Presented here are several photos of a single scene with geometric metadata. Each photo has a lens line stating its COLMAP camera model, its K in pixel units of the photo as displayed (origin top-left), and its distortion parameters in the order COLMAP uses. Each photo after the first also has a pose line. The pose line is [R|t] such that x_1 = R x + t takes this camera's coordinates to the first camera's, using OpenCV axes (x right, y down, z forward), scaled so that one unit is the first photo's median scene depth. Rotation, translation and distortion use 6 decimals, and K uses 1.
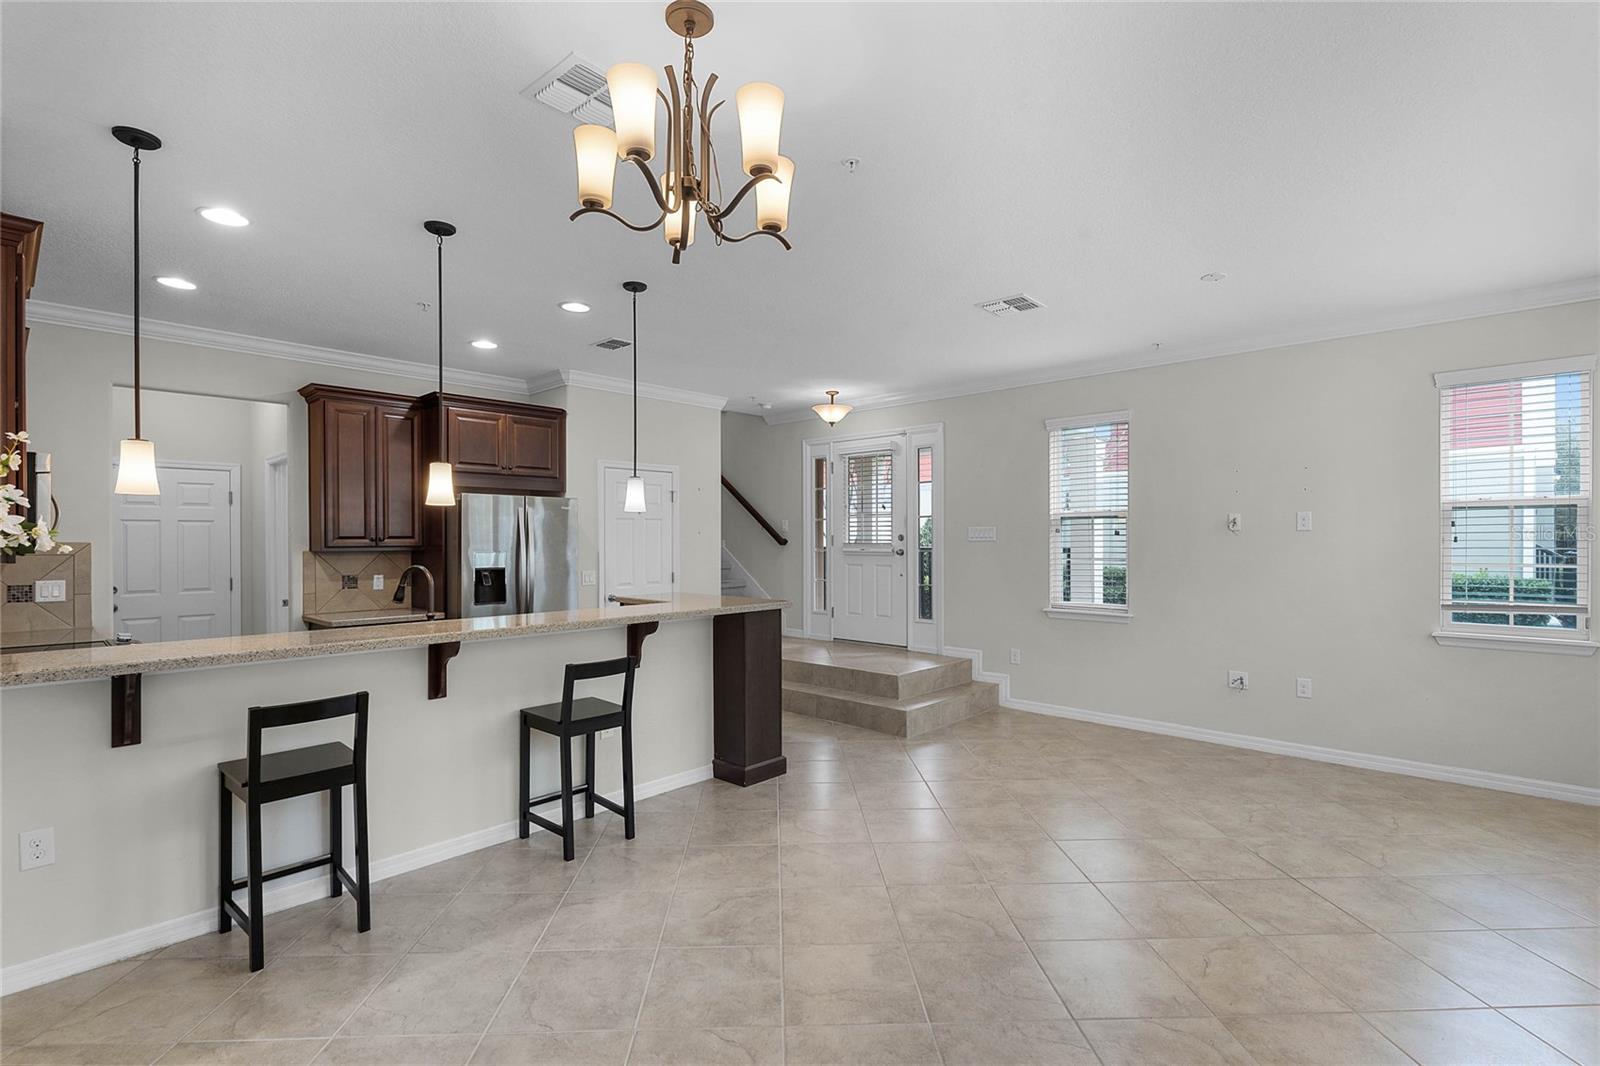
lens RADIAL K [[748.0, 0, 788.5], [0, 748.0, 542.6], [0, 0, 1]] dist [0.007529, -0.000067]
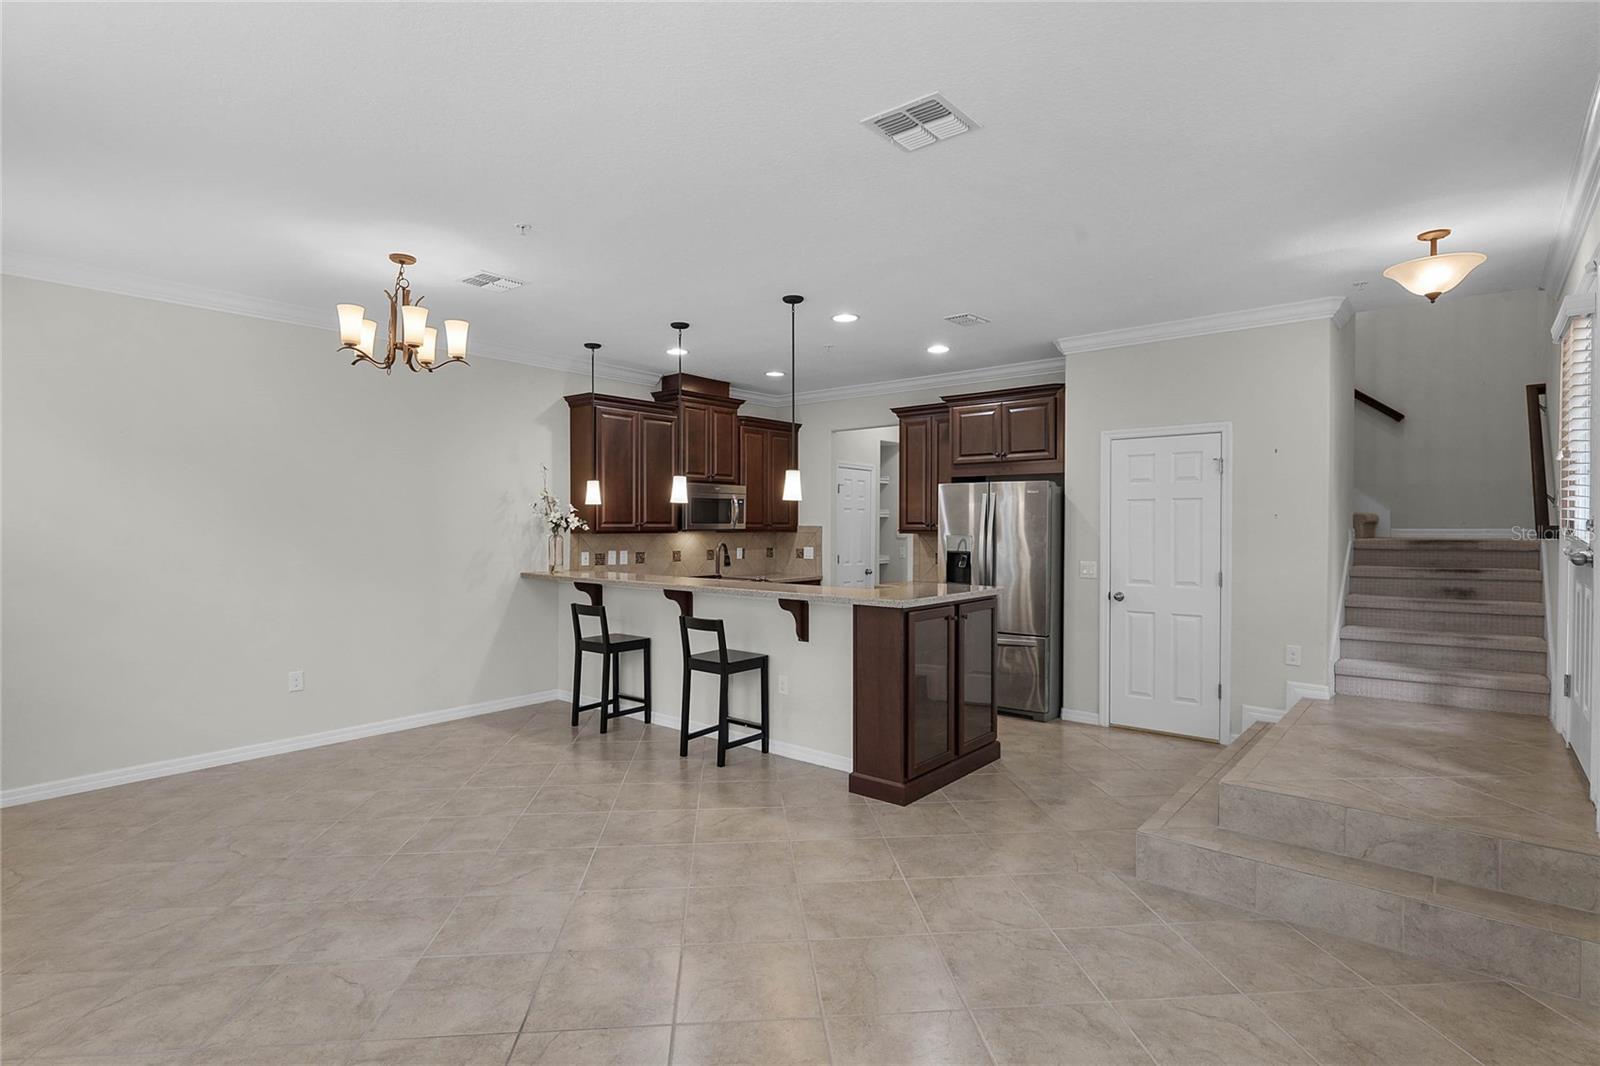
lens RADIAL K [[790.4, 0, 783.1], [0, 790.4, 524.2], [0, 0, 1]] dist [0.012033, -0.000304]
pose [[0.044191, -0.000126, -0.999023, 0.890699], [-0.004265, 0.999991, -0.000315, -0.003507], [0.999014, 0.004275, 0.044190, 0.849241]]
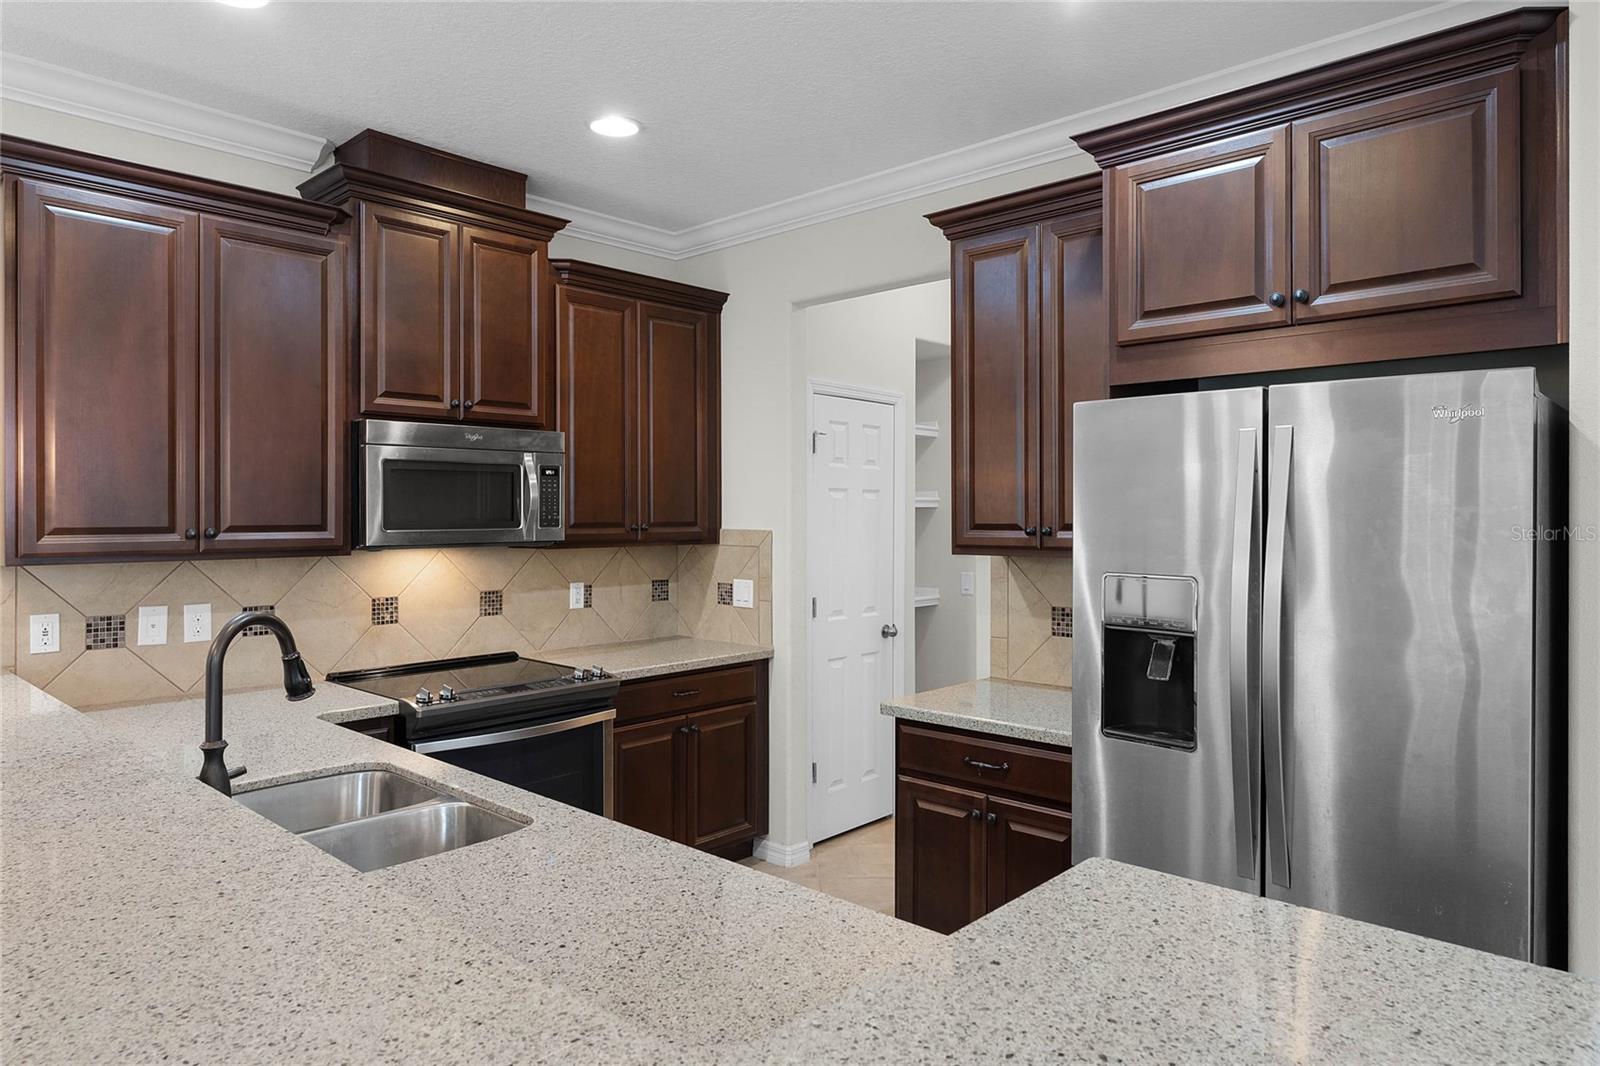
lens RADIAL K [[997.8, 0, 783.8], [0, 997.8, 497.1], [0, 0, 1]] dist [0.008549, 0.003522]
pose [[0.007036, -0.017534, -0.999822, 0.034401], [-0.000090, 0.999846, -0.017535, -0.015832], [0.999975, 0.000213, 0.007034, 1.026128]]
